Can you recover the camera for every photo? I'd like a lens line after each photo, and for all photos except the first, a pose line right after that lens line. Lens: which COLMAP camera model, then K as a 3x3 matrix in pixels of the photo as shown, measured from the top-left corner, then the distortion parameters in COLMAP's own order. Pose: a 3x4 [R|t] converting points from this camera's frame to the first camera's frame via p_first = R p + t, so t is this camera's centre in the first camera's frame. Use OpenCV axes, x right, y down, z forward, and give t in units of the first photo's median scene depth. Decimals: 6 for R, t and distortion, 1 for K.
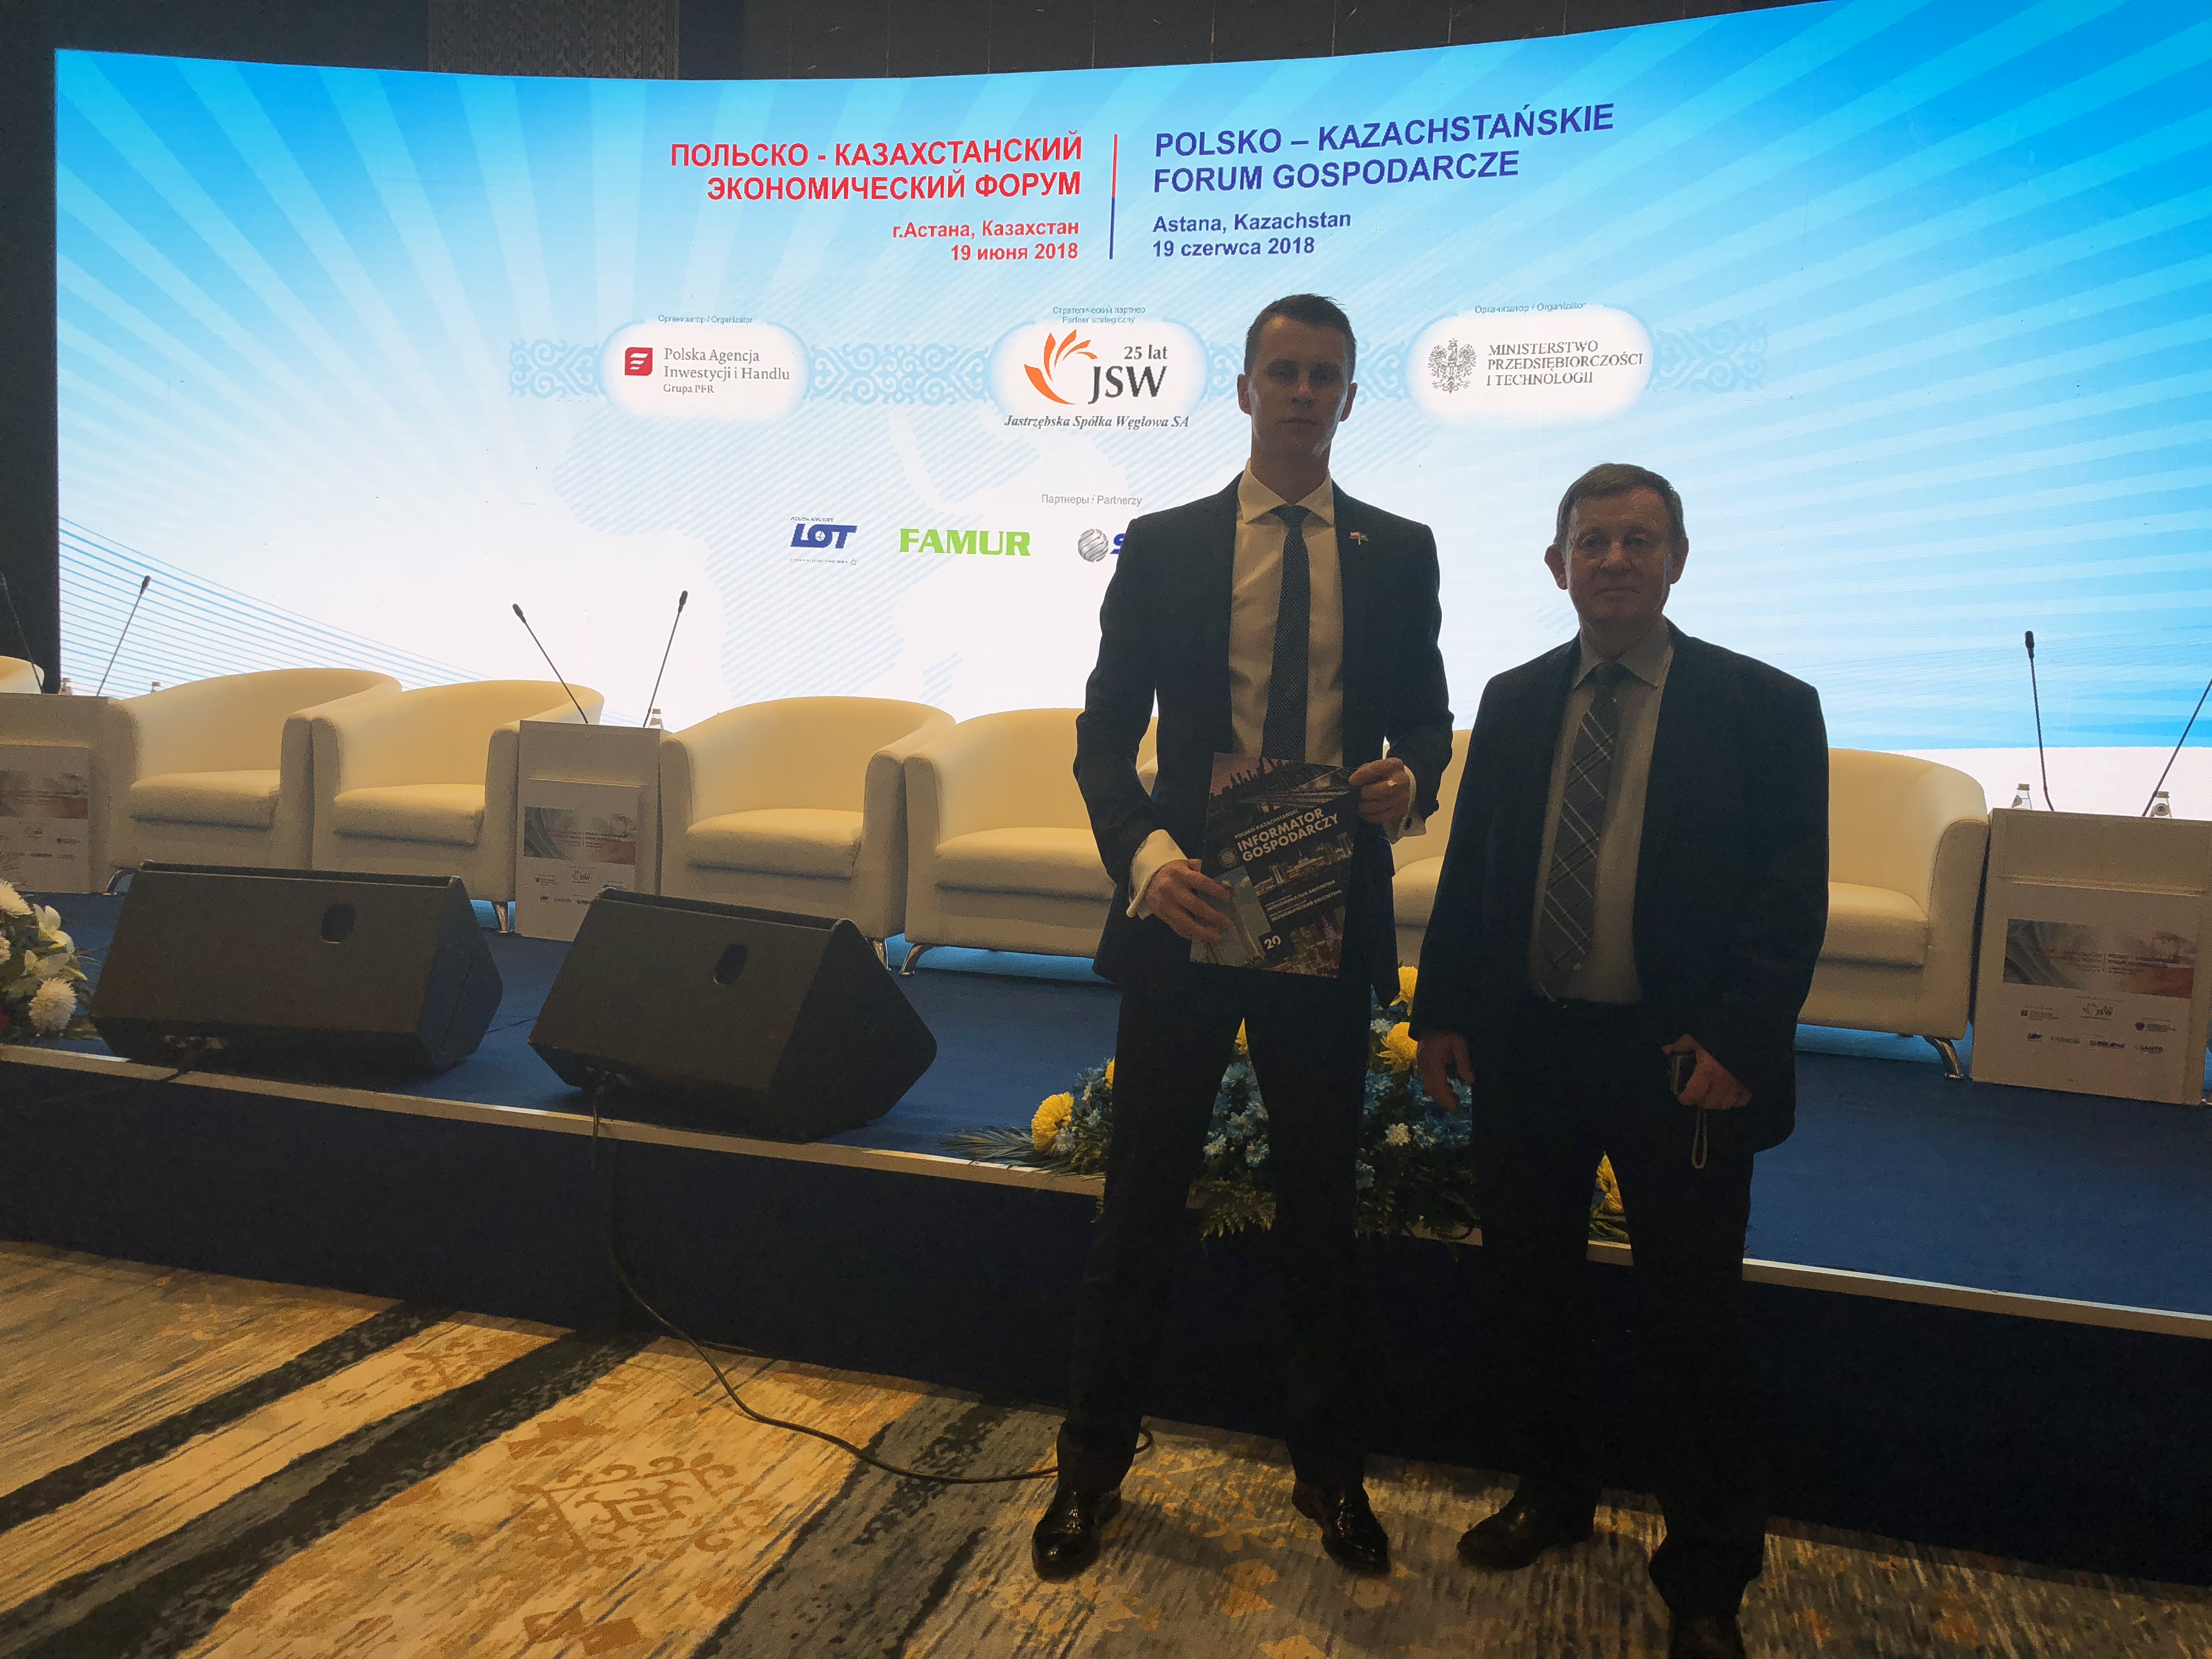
lens RADIAL K [[1807.0, 0, 1108.8], [0, 1807.0, 835.3], [0, 0, 1]] dist [0.059750, -0.092479]
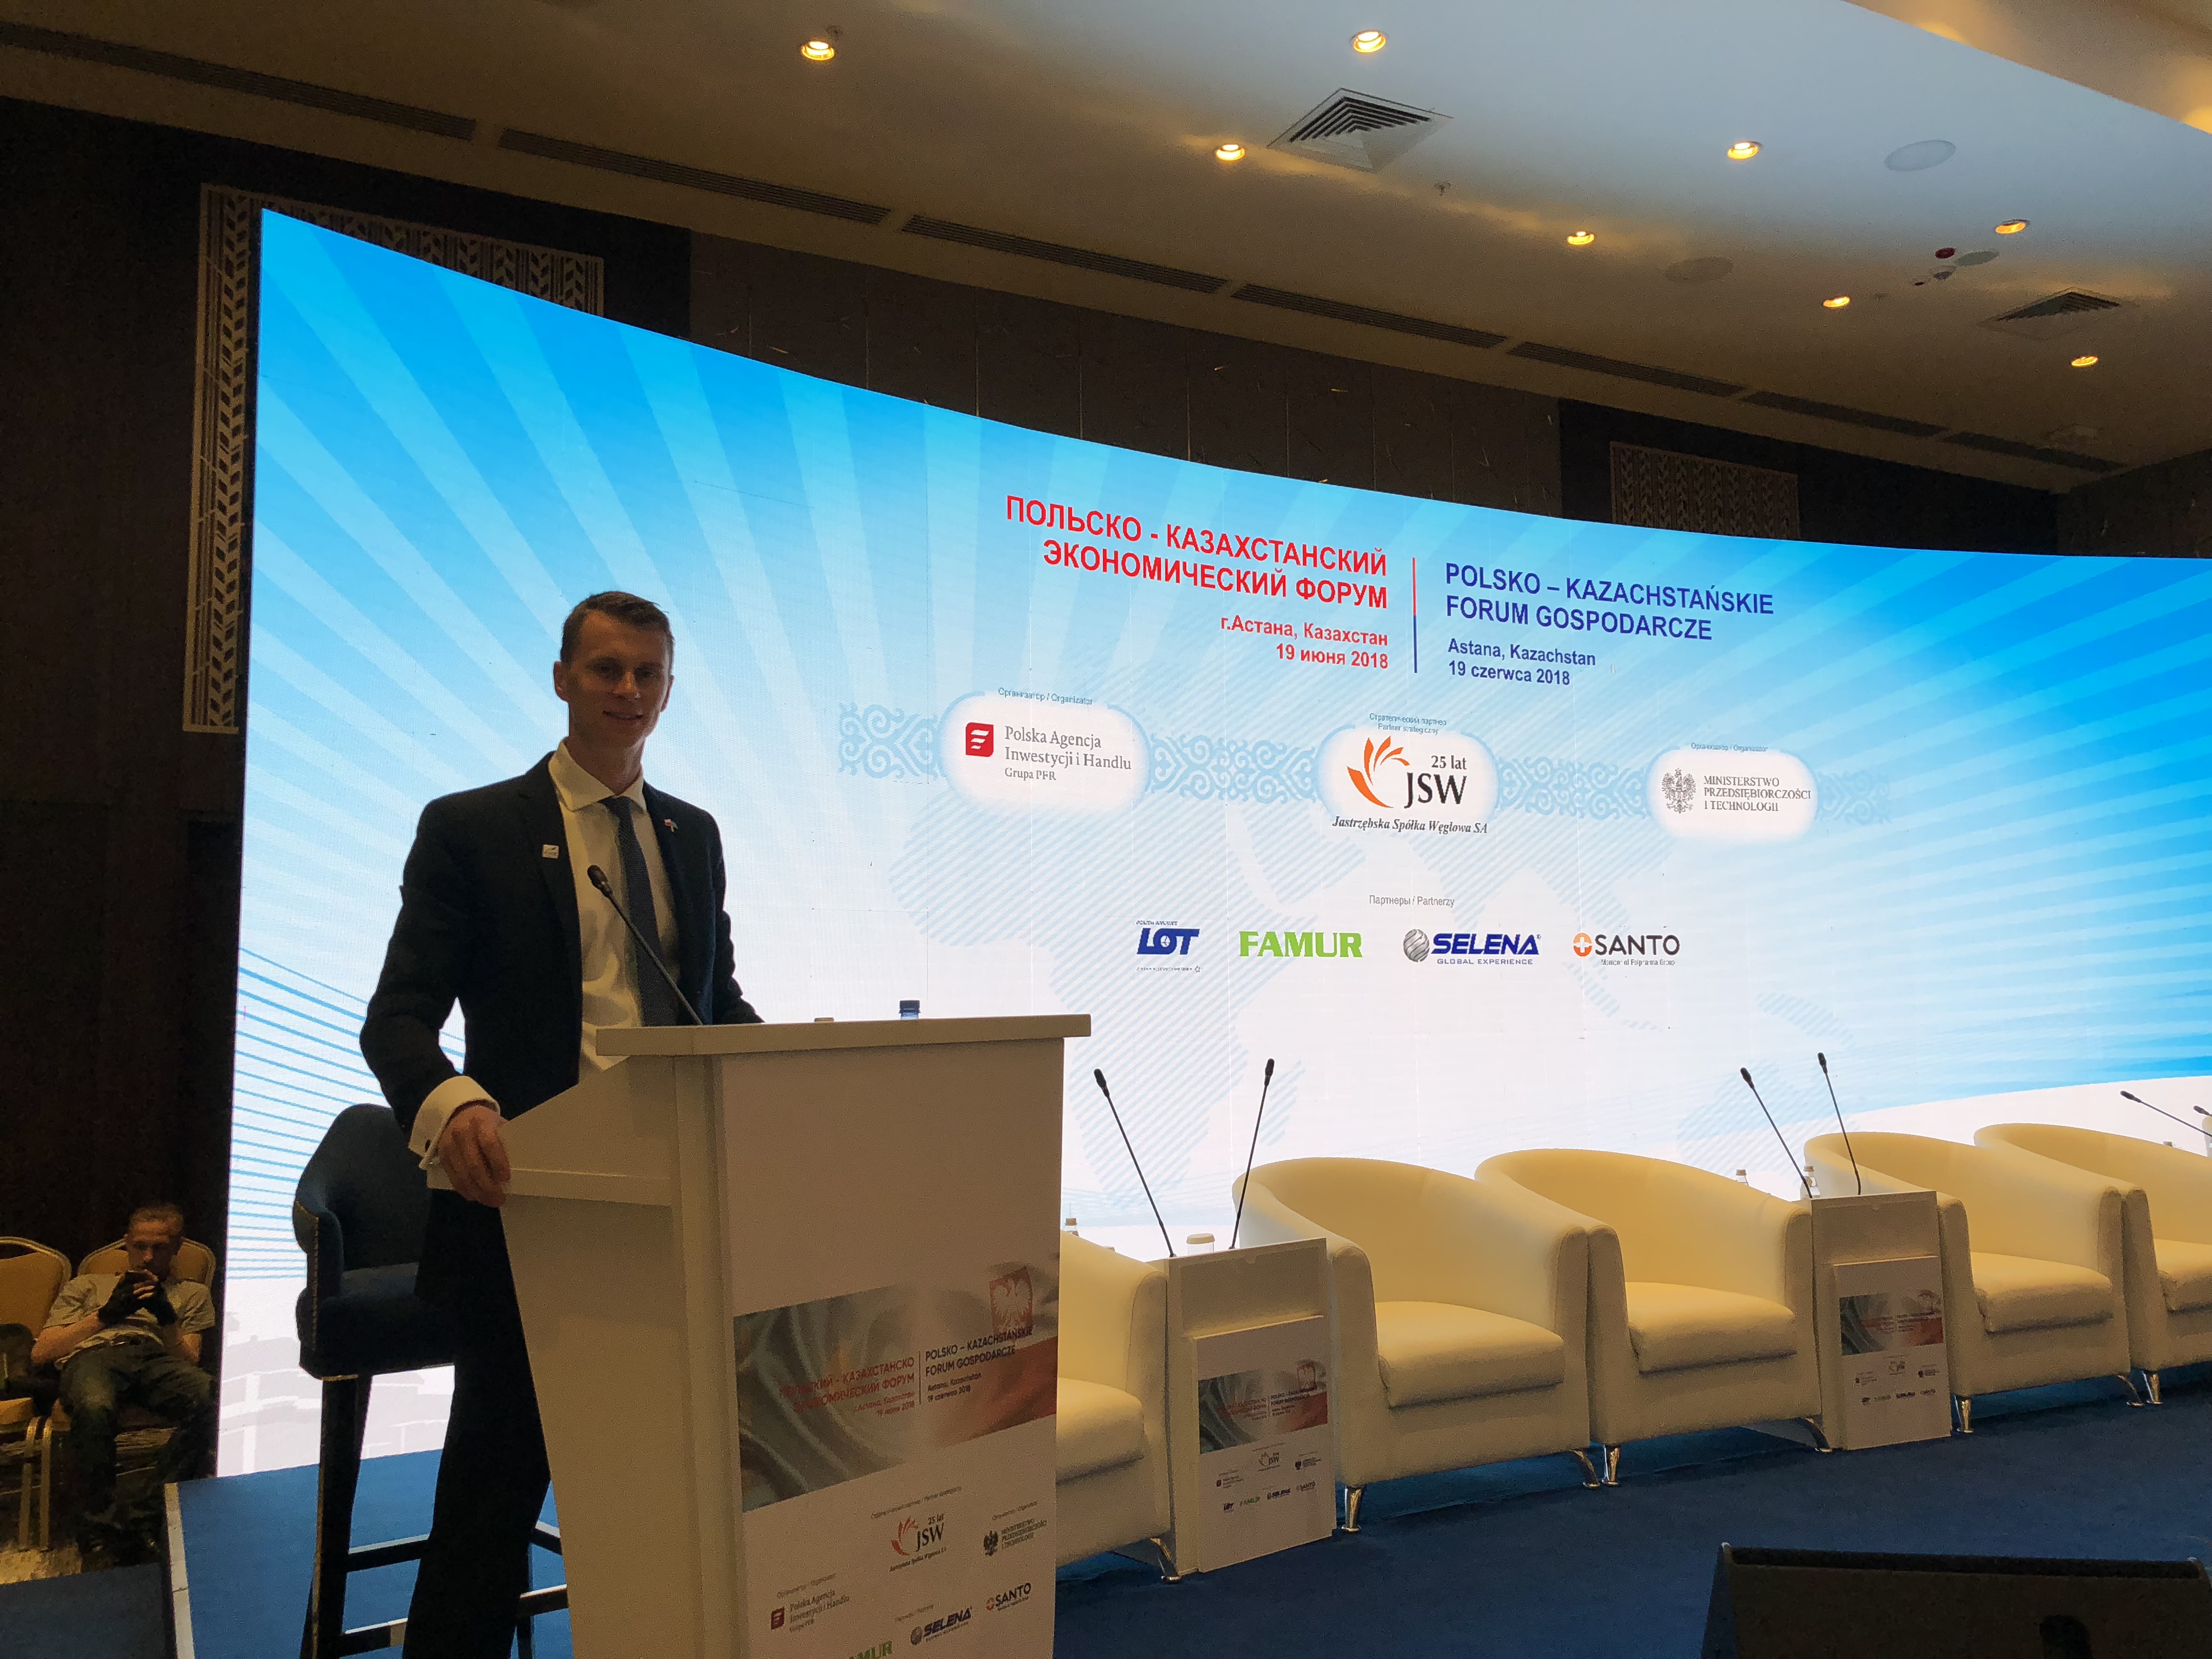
lens RADIAL K [[1807.0, 0, 1118.2], [0, 1807.0, 851.2], [0, 0, 1]] dist [0.059750, -0.092479]
pose [[0.720718, 0.007304, 0.693189, -0.827606], [0.101987, 0.987947, -0.116448, -0.113388], [-0.685685, 0.154622, 0.711286, 0.397249]]
